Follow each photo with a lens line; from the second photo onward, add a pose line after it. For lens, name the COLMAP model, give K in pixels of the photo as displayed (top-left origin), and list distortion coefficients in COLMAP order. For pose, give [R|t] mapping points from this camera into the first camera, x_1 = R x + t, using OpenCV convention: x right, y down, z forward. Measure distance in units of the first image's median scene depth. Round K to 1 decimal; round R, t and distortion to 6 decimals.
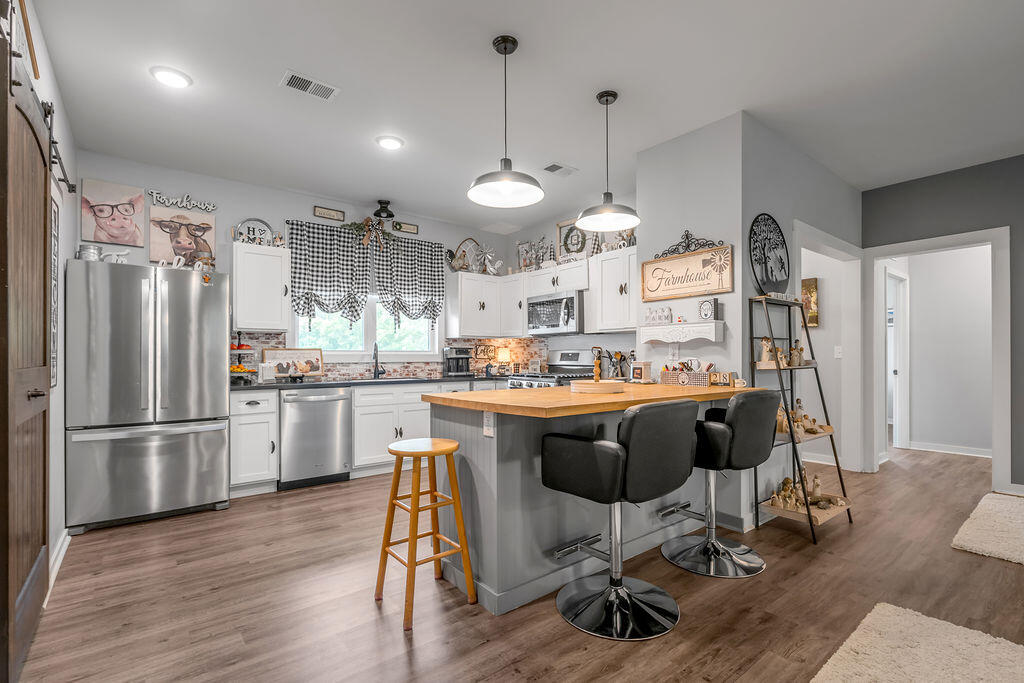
lens RADIAL K [[464.2, 0, 514.7], [0, 464.2, 357.6], [0, 0, 1]] dist [-0.001181, -0.000259]
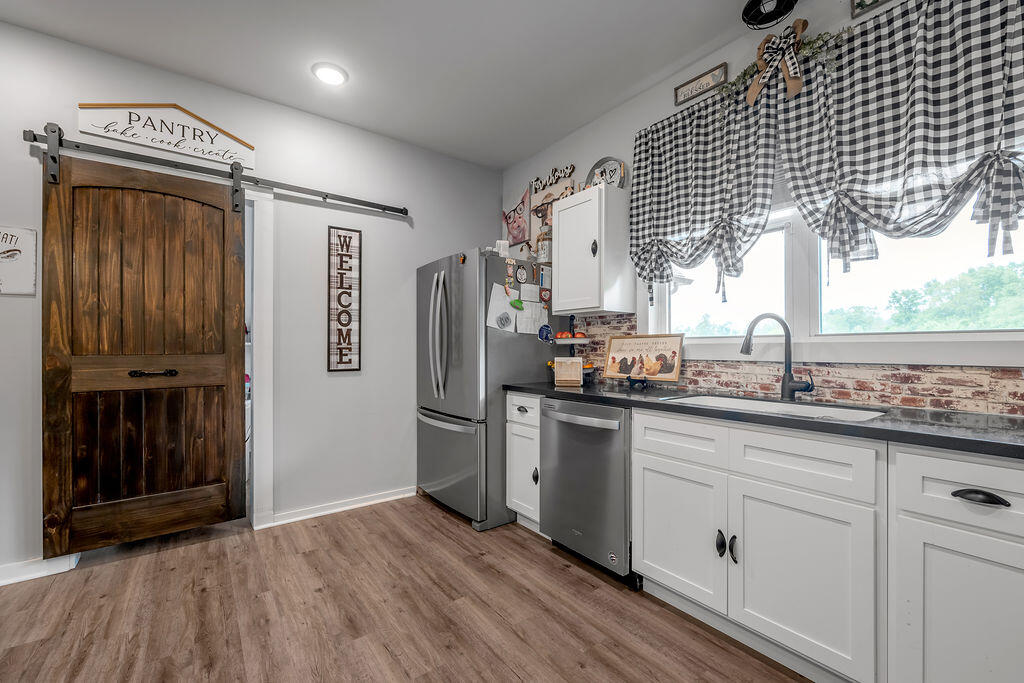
lens RADIAL K [[424.4, 0, 509.9], [0, 424.4, 343.6], [0, 0, 1]] dist [-0.001344, -0.000269]
pose [[-0.029970, -0.007255, -0.999524, 0.105209], [-0.001965, 0.999972, -0.007200, -0.003396], [0.999549, 0.001749, -0.029984, 0.816717]]
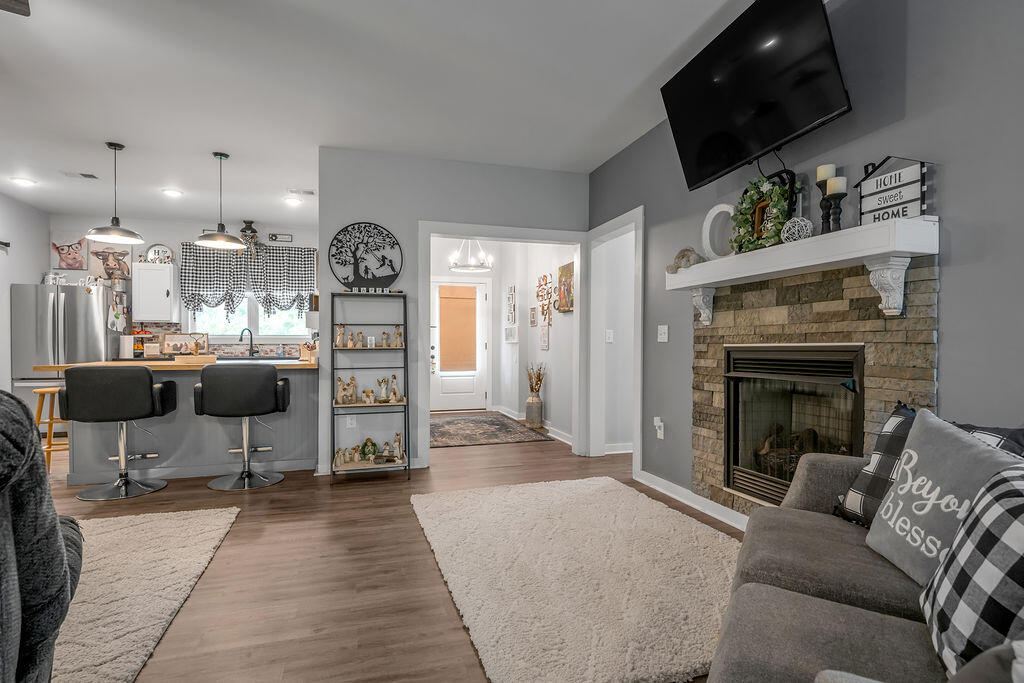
lens RADIAL K [[511.6, 0, 513.6], [0, 511.6, 344.5], [0, 0, 1]] dist [-0.002296, -0.000437]
pose [[0.932745, 0.004563, -0.360508, 0.982507], [-0.003109, 0.999985, 0.004612, 0.003203], [0.360524, -0.003181, 0.932745, -0.083803]]
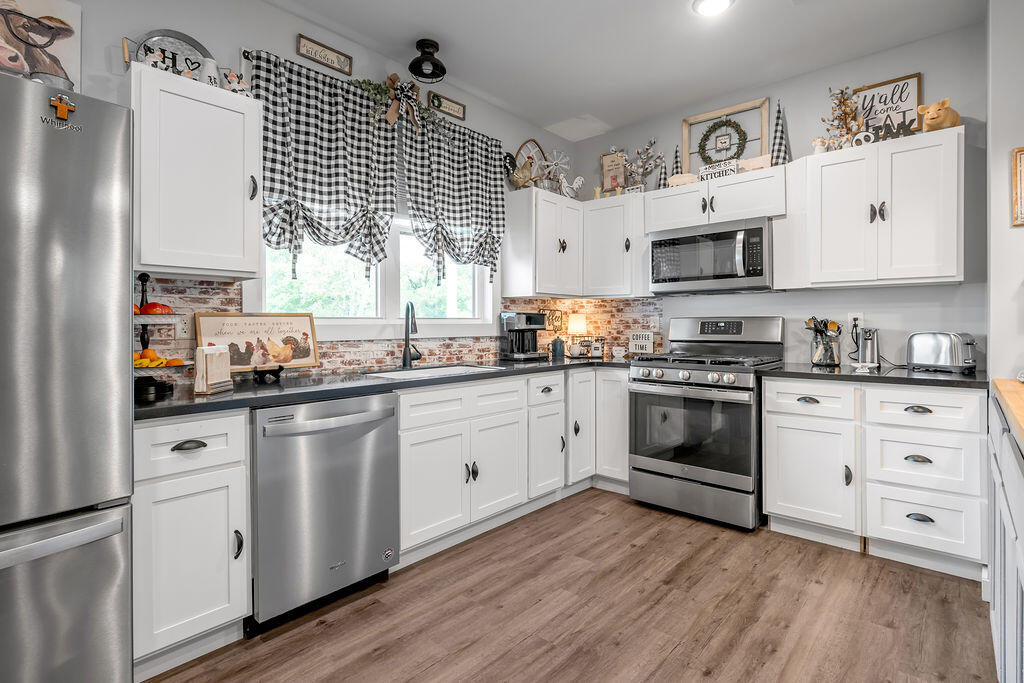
lens RADIAL K [[496.7, 0, 517.2], [0, 496.7, 325.5], [0, 0, 1]] dist [-0.000967, -0.000287]
pose [[0.986604, -0.000828, 0.163132, -0.285543], [0.000576, 0.999999, 0.001595, -0.006957], [-0.163133, -0.001480, 0.986603, 0.424741]]
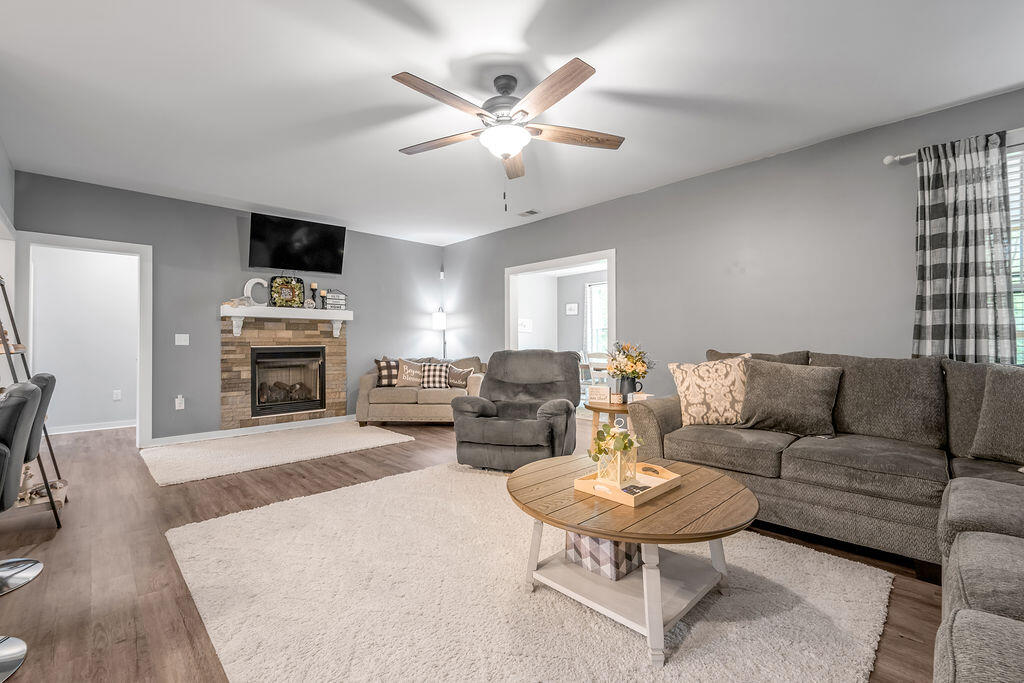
lens RADIAL K [[444.1, 0, 512.0], [0, 444.1, 341.5], [0, 0, 1]] dist [-0.000475, 0.000009]
pose [[-0.094462, 0.009203, 0.995486, -0.246553], [0.000857, 0.999958, -0.009163, 0.003933], [-0.995528, -0.000013, -0.094466, 0.068931]]
